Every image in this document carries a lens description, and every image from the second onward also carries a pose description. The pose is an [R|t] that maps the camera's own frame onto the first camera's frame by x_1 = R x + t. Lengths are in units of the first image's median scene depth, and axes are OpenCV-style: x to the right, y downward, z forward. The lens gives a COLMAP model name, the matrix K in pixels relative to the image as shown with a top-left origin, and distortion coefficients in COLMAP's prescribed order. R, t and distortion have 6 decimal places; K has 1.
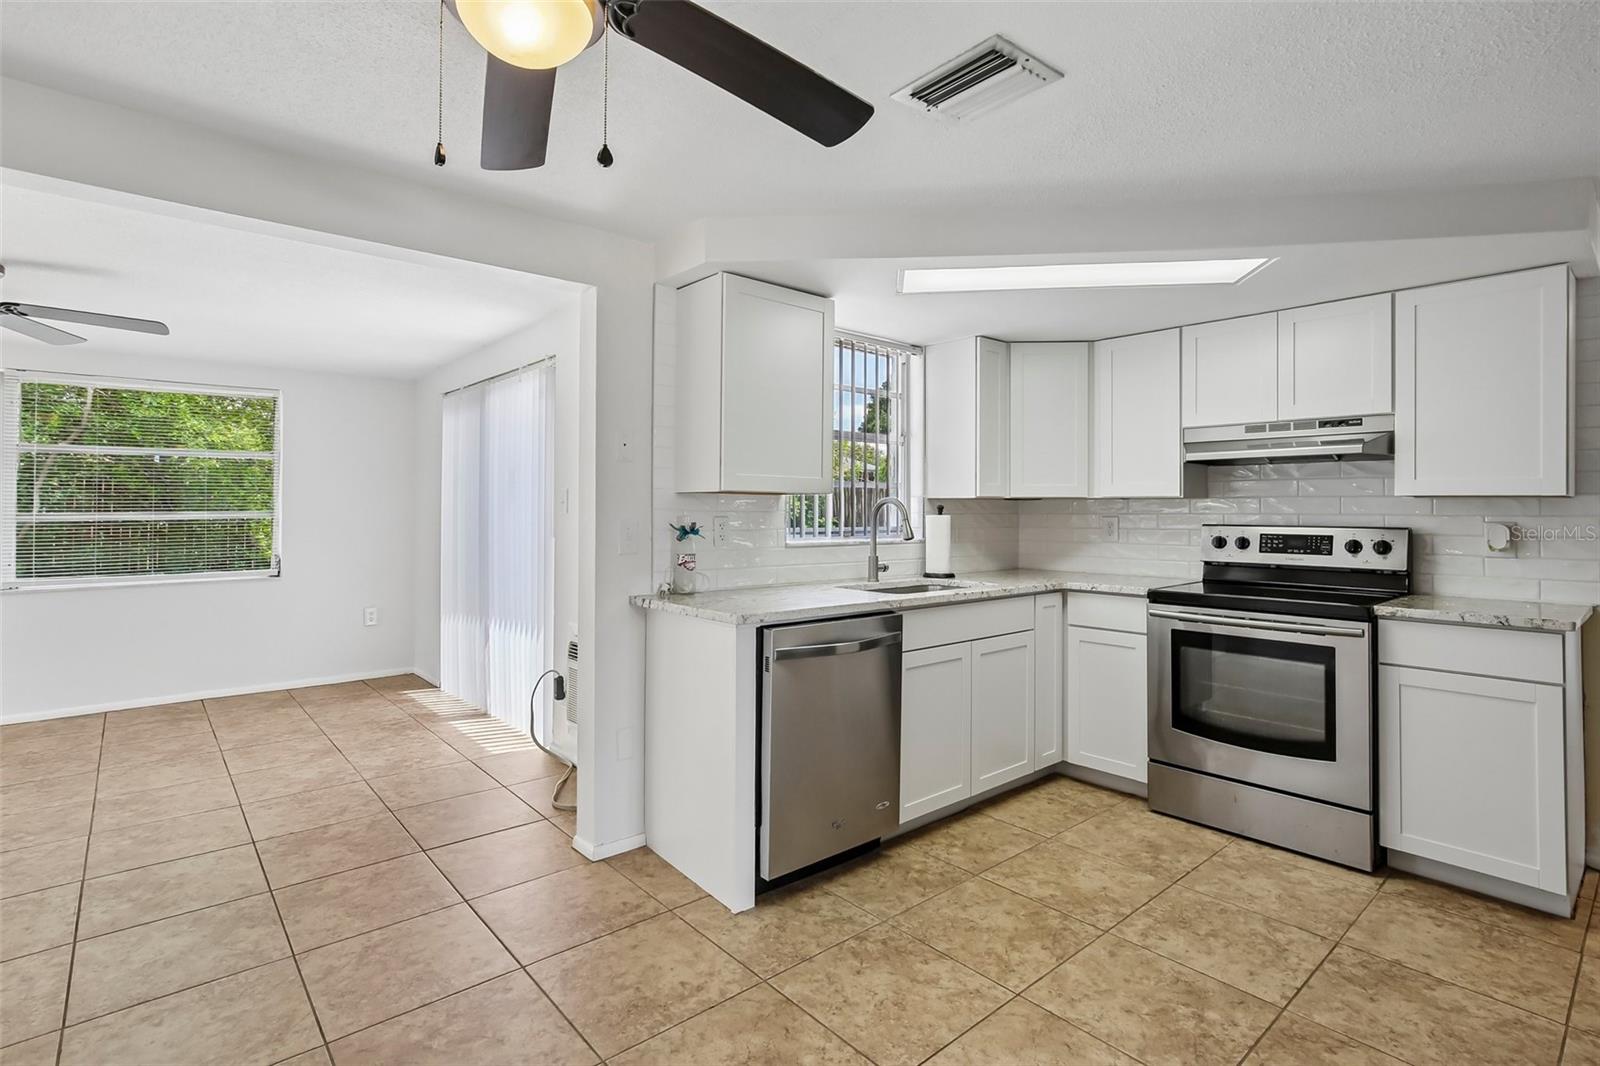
lens RADIAL K [[780.0, 0, 785.6], [0, 780.0, 506.9], [0, 0, 1]] dist [0.000890, 0.001435]
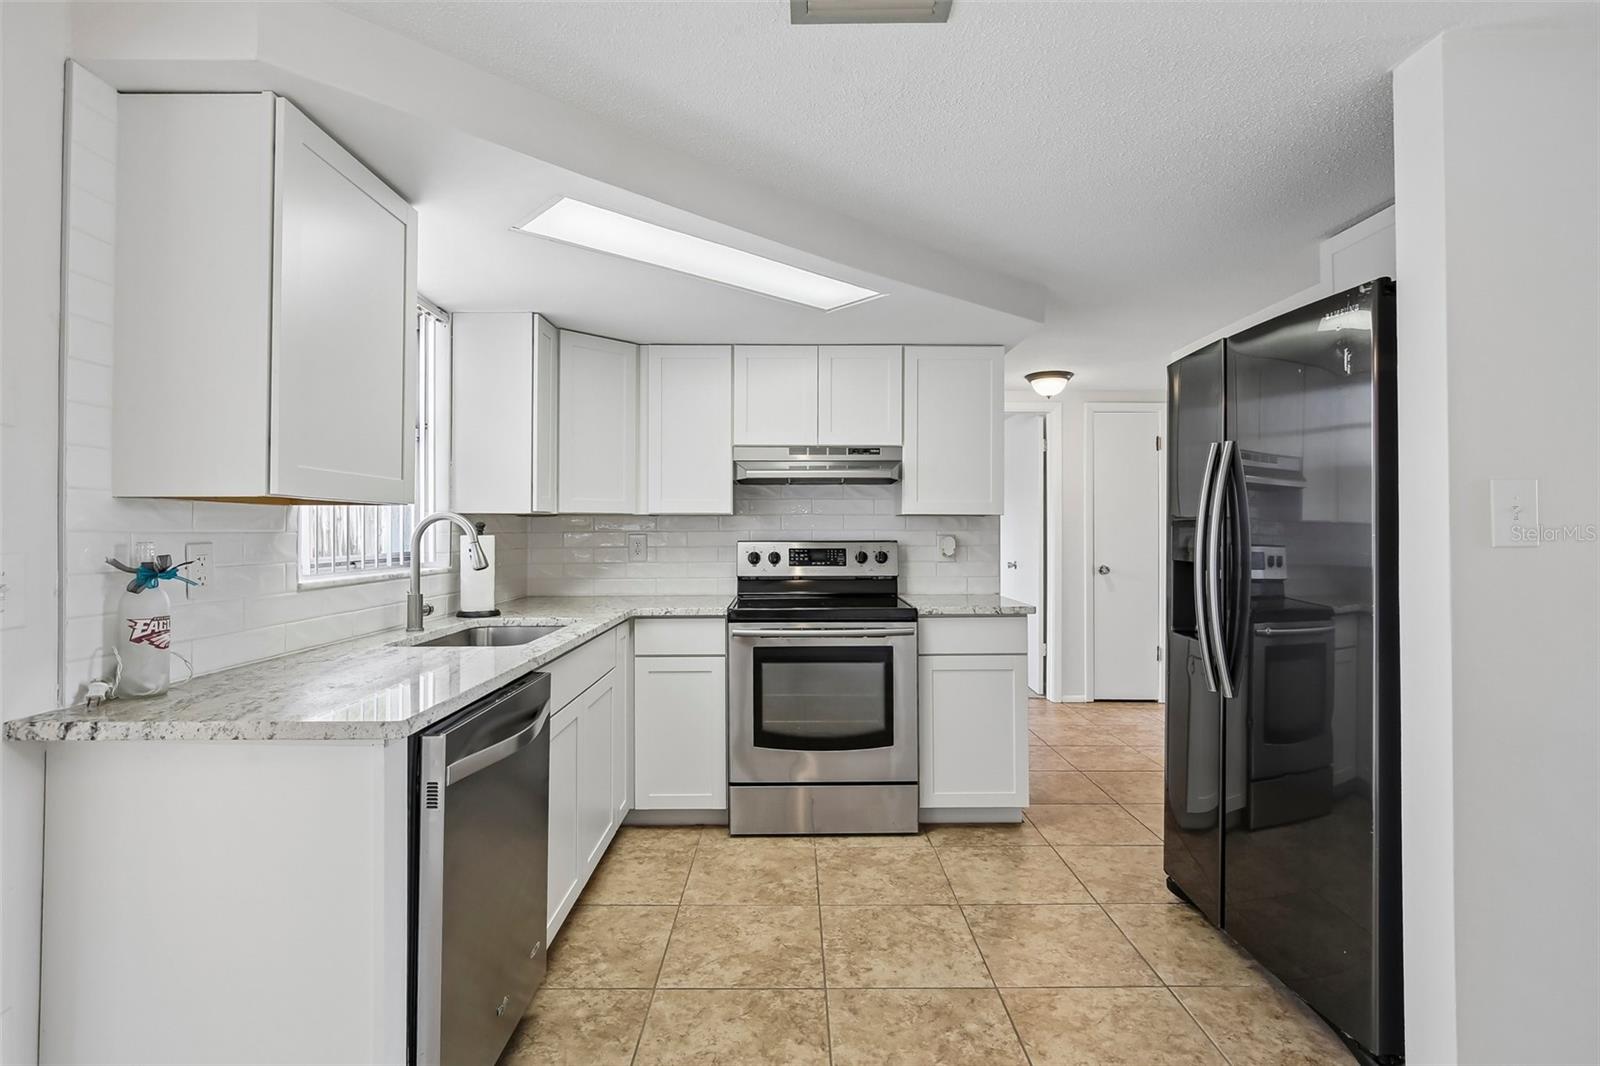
lens RADIAL K [[774.6, 0, 799.7], [0, 774.6, 522.0], [0, 0, 1]] dist [-0.013965, 0.008971]
pose [[0.645474, 0.000369, 0.763782, -0.237477], [0.002214, 0.999995, -0.002354, 0.000090], [-0.763779, 0.003210, 0.645470, 0.348234]]
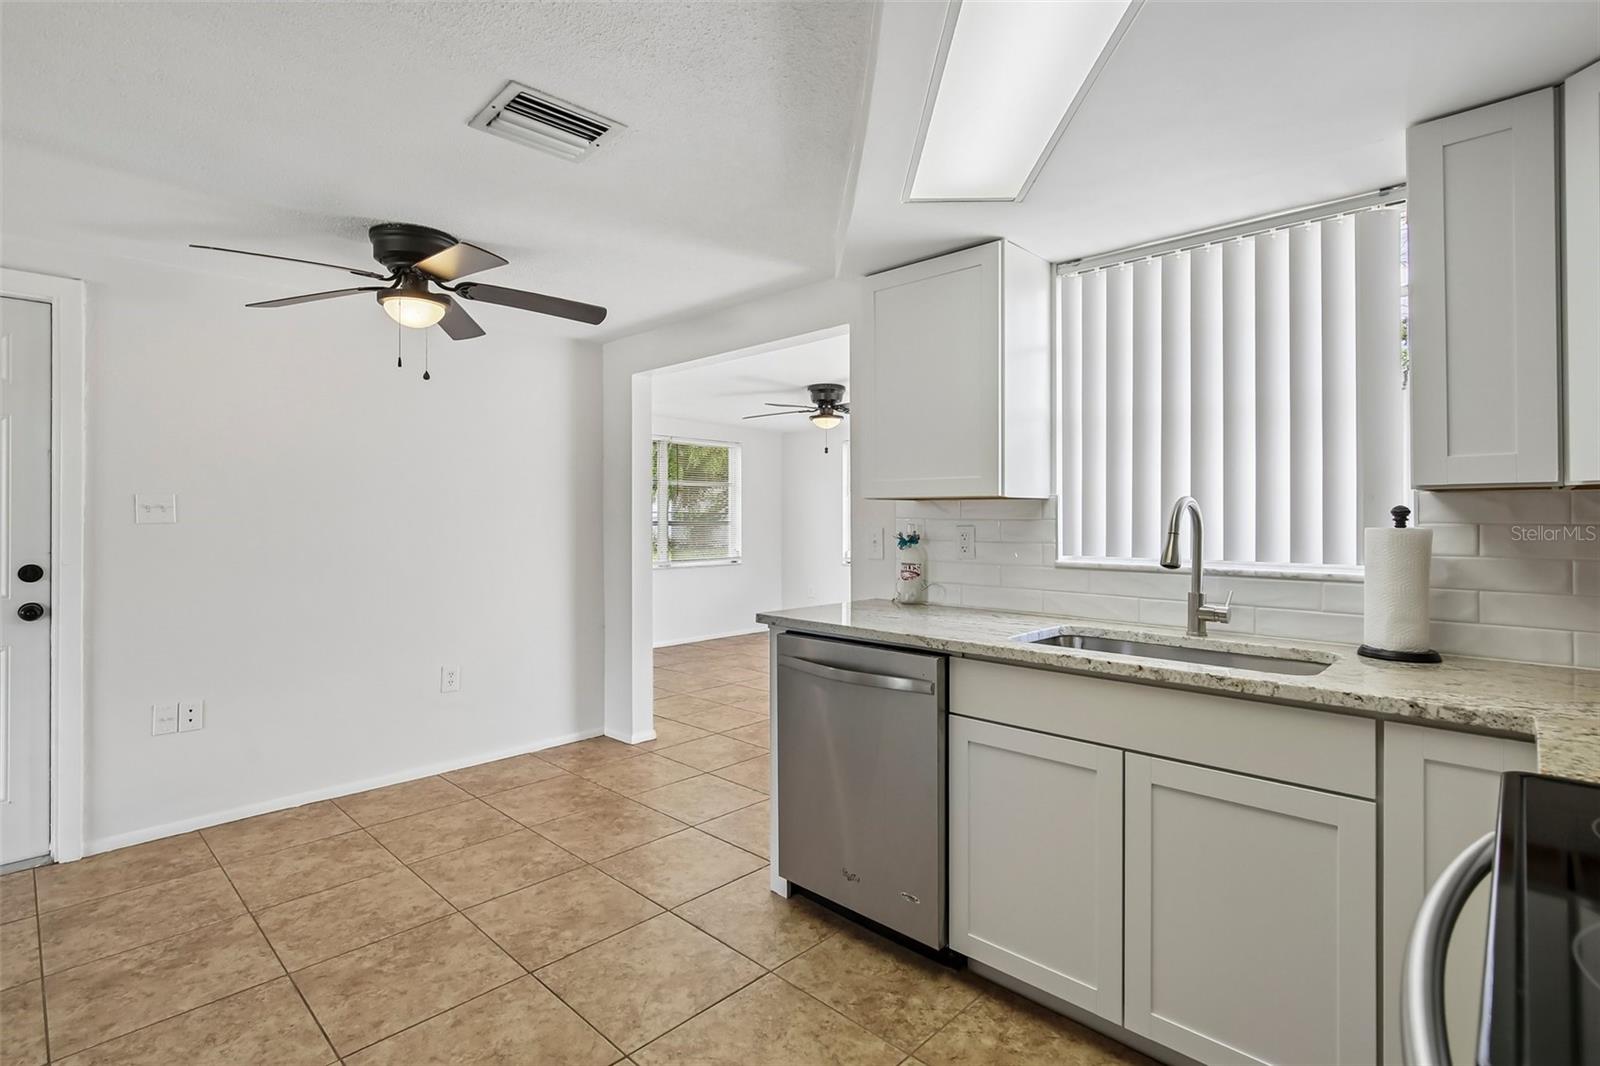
lens RADIAL K [[774.6, 0, 799.7], [0, 774.6, 522.0], [0, 0, 1]] dist [-0.013965, 0.008971]
pose [[0.088597, -0.003013, -0.996063, 0.829719], [0.000332, 0.999995, -0.002996, 0.010541], [0.996068, -0.000065, 0.088597, 0.775477]]
